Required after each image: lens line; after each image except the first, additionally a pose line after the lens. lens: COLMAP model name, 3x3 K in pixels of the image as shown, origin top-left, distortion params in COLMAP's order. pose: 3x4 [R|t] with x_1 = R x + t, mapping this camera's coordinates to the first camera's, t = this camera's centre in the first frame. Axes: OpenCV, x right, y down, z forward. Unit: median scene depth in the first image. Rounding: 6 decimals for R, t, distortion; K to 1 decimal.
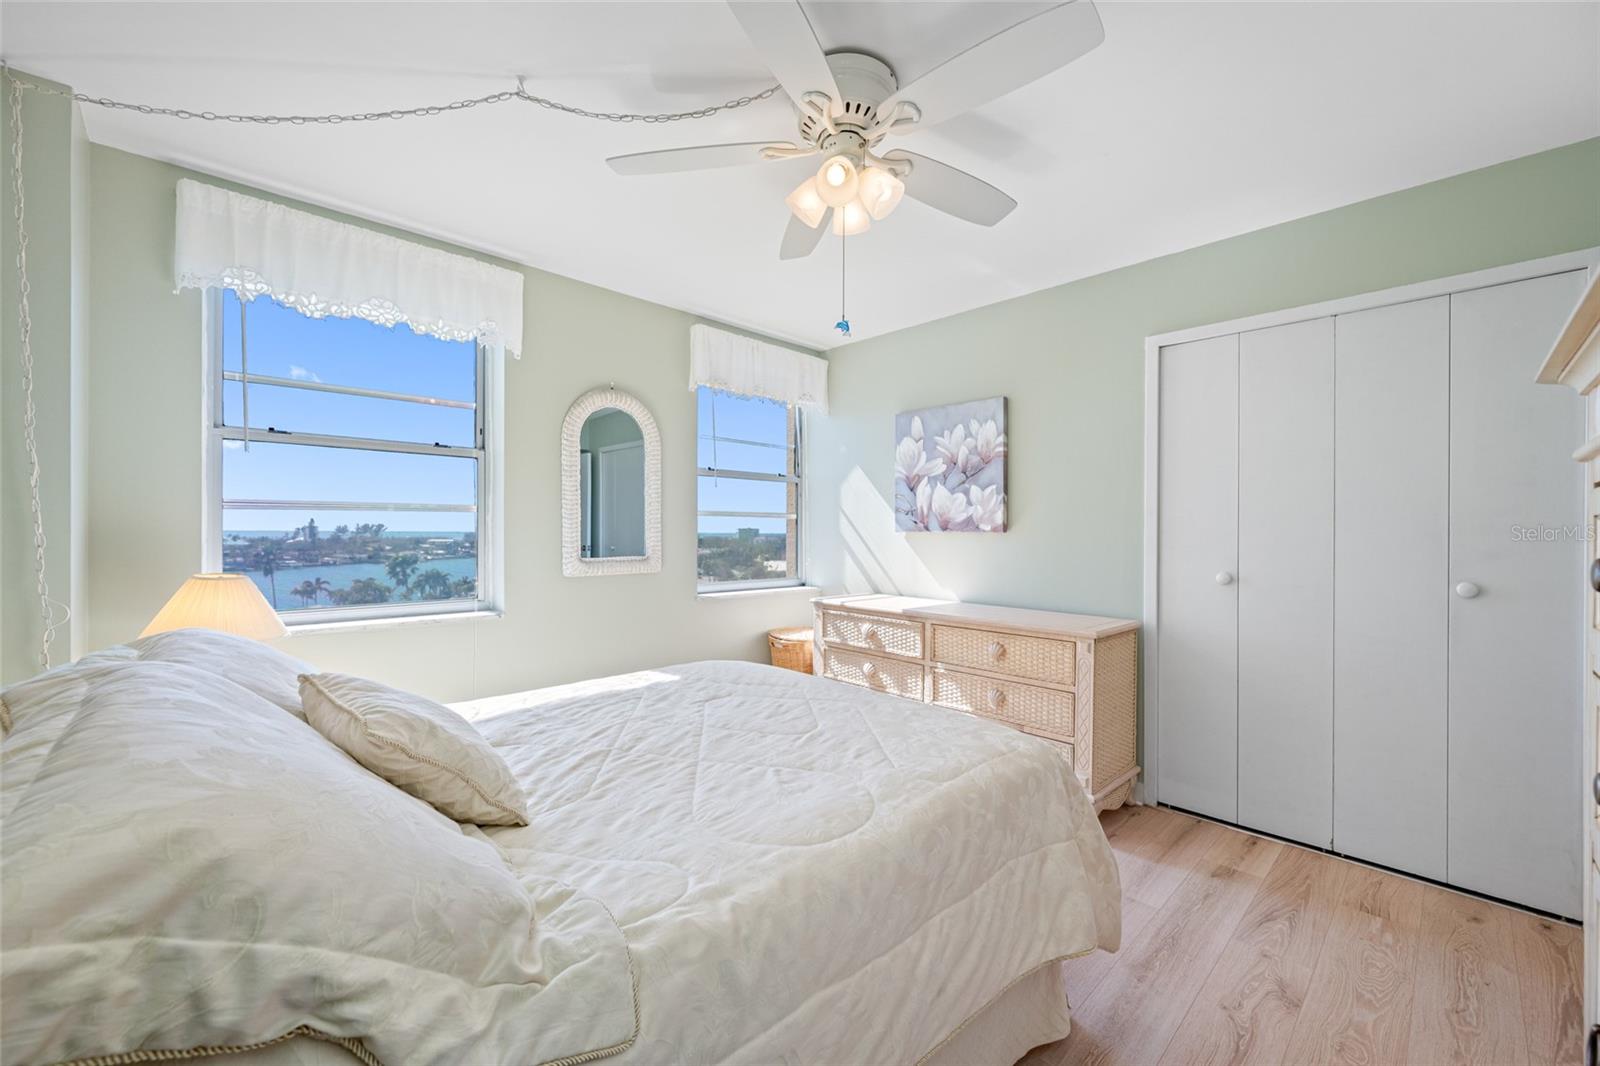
lens RADIAL K [[629.4, 0, 803.6], [0, 629.4, 527.5], [0, 0, 1]] dist [-0.001520, -0.000154]
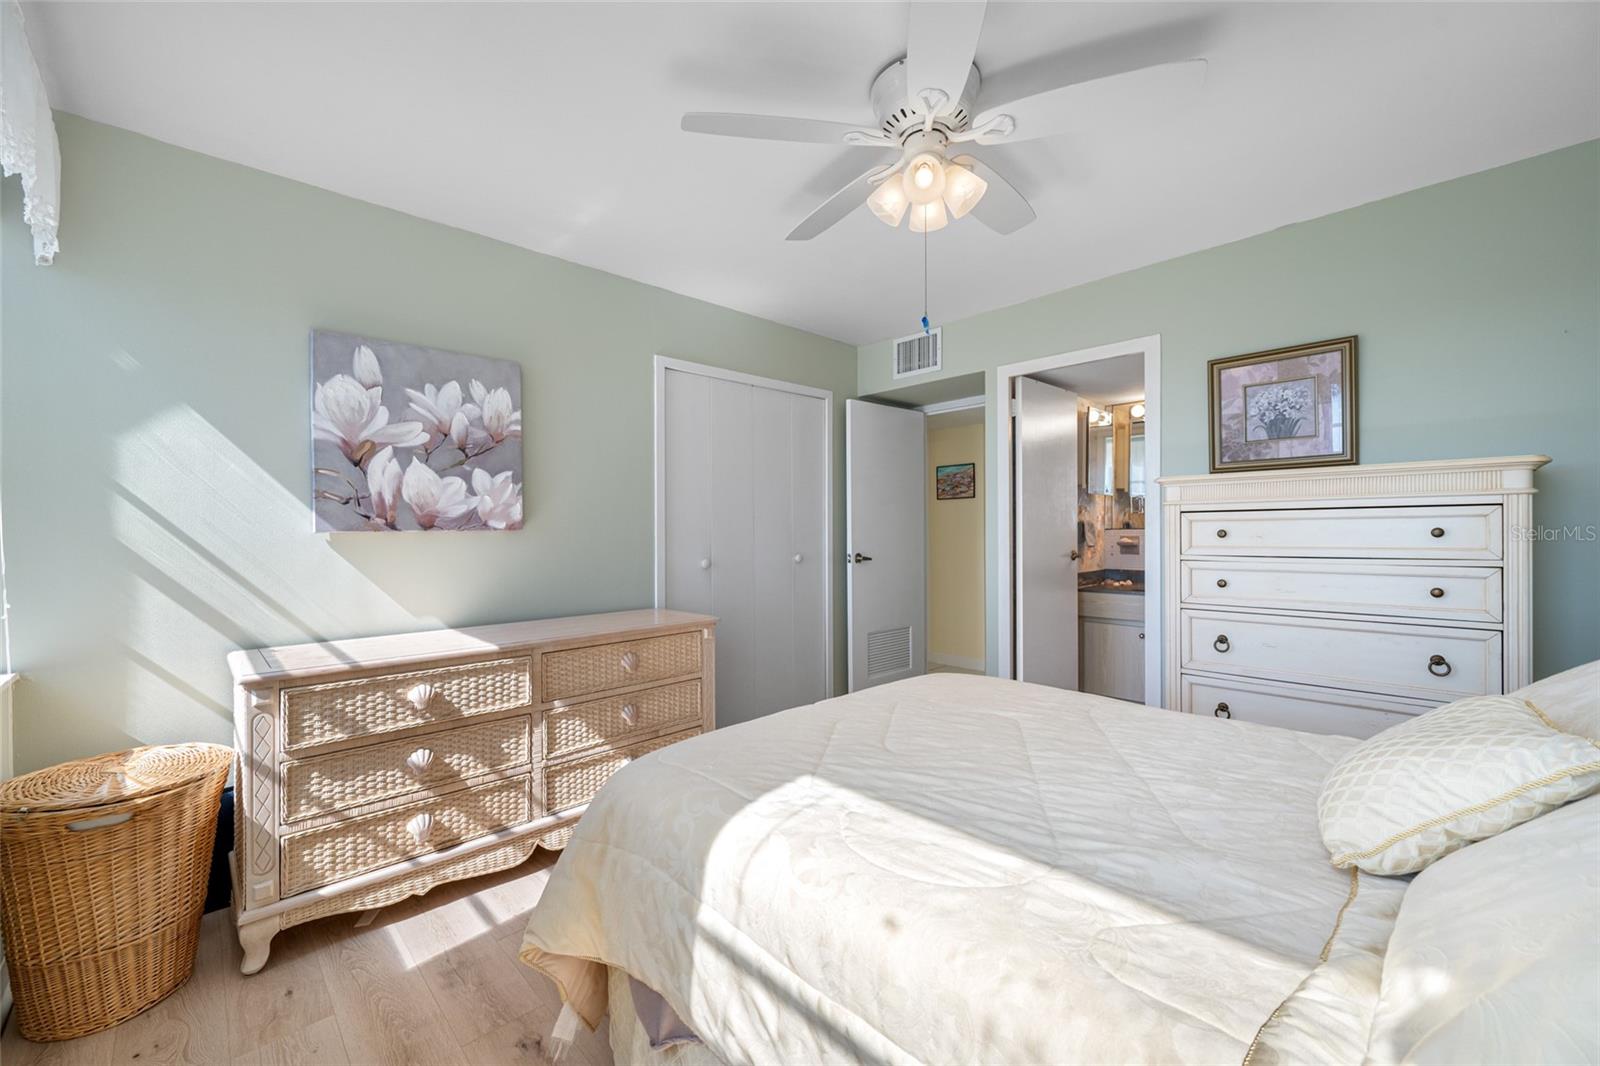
lens RADIAL K [[636.8, 0, 801.0], [0, 636.8, 527.1], [0, 0, 1]] dist [-0.000612, -0.000338]
pose [[-0.001378, -0.003216, 0.999994, -0.486429], [0.003288, 0.999989, 0.003220, 0.001563], [-0.999994, 0.003293, -0.001367, 0.610604]]
